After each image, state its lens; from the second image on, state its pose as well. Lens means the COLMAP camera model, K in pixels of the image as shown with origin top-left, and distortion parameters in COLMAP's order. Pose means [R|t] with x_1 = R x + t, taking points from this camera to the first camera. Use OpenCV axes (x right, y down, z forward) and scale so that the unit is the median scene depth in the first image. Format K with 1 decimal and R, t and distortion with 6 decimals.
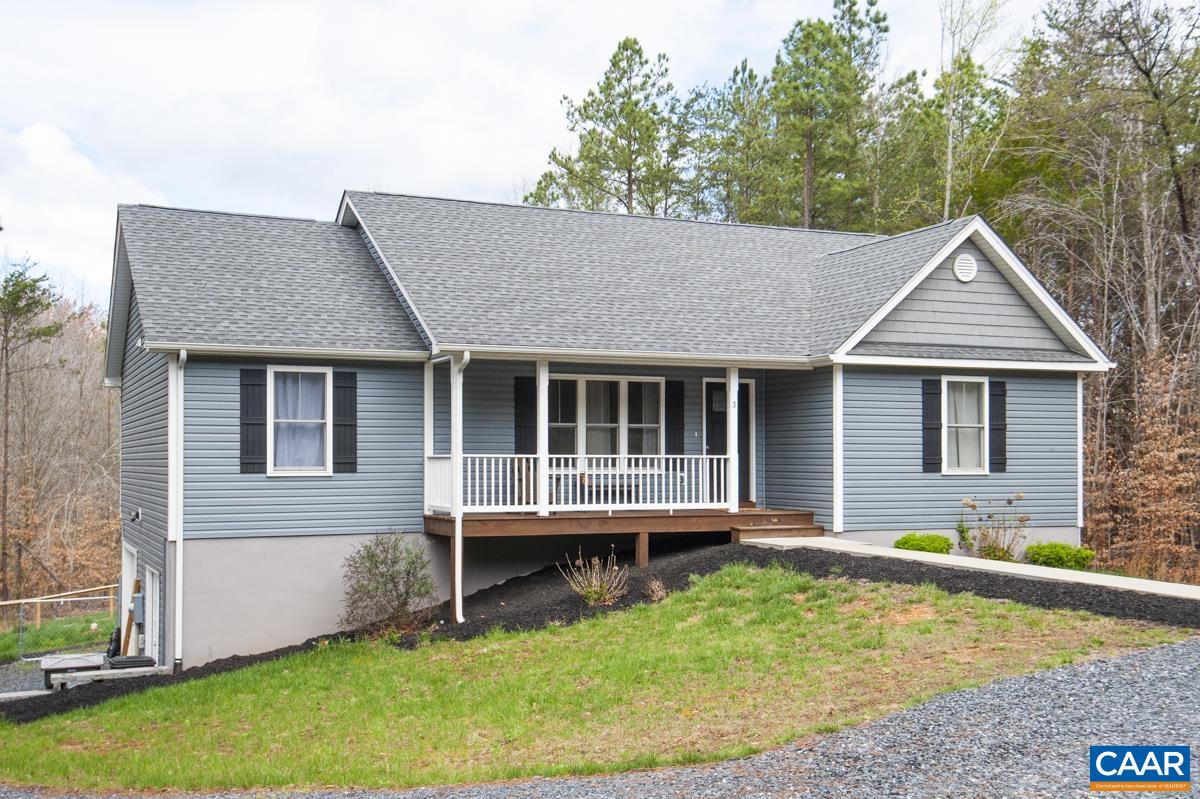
lens RADIAL K [[1240.9, 0, 587.0], [0, 1240.9, 407.8], [0, 0, 1]] dist [0.083968, 0.000000]
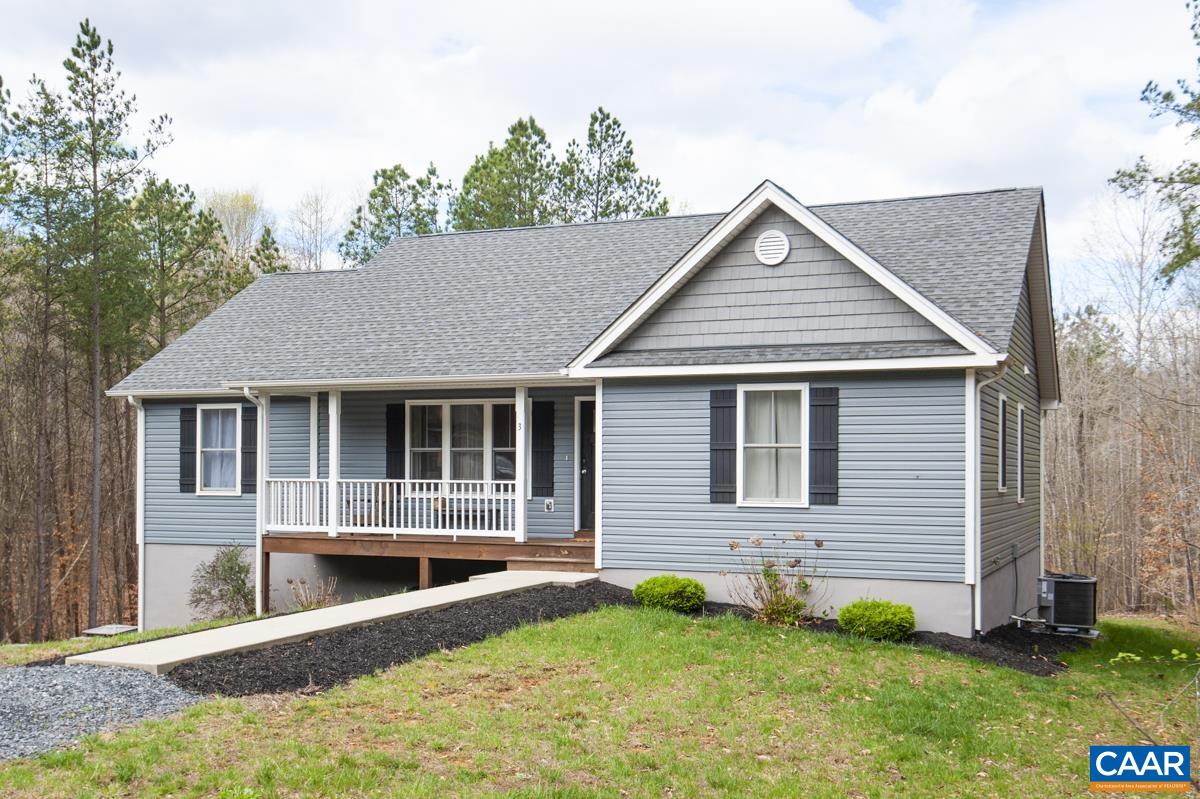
lens RADIAL K [[1355.7, 0, 561.4], [0, 1355.7, 429.3], [0, 0, 1]] dist [0.079516, 0.000000]
pose [[0.676978, -0.020270, -0.735724, 0.886720], [0.024642, 0.999684, -0.004869, 0.005053], [0.735591, -0.014833, 0.677264, 0.328373]]
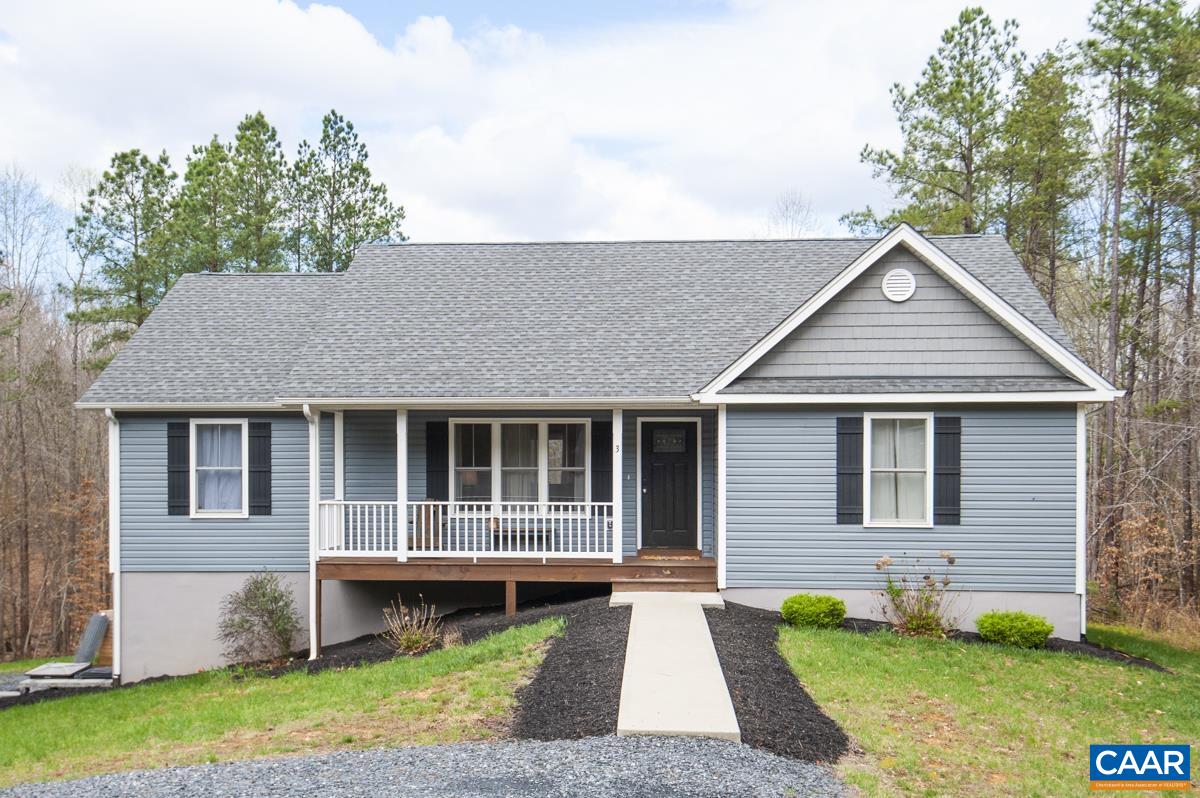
lens RADIAL K [[1268.8, 0, 585.9], [0, 1268.8, 447.7], [0, 0, 1]] dist [0.085632, 0.000000]
pose [[0.888800, -0.004710, -0.458272, 0.535571], [0.017847, 0.999544, 0.024342, -0.027311], [0.457948, -0.029814, 0.888479, 0.131690]]
